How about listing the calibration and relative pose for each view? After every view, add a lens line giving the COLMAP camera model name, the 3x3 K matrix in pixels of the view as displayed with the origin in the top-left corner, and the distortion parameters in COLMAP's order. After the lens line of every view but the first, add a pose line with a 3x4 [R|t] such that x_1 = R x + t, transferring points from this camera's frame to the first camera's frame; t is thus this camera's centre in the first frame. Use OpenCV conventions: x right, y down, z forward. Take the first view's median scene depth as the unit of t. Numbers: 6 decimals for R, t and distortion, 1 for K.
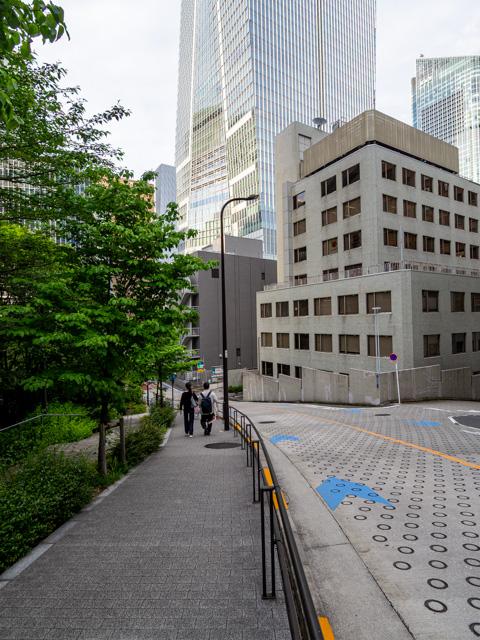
lens RADIAL K [[339.5, 0, 239.8], [0, 339.5, 320.6], [0, 0, 1]] dist [-0.001807, -0.002281]
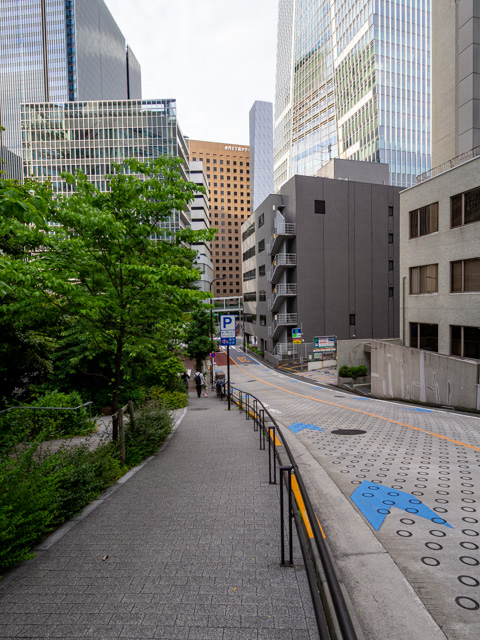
lens RADIAL K [[339.5, 0, 238.5], [0, 339.5, 317.8], [0, 0, 1]] dist [-0.001807, -0.002281]
pose [[0.953408, 0.010858, -0.301488, -0.017171], [0.006613, 0.998360, 0.056866, 0.047648], [0.301611, -0.056211, 0.951773, 0.250148]]
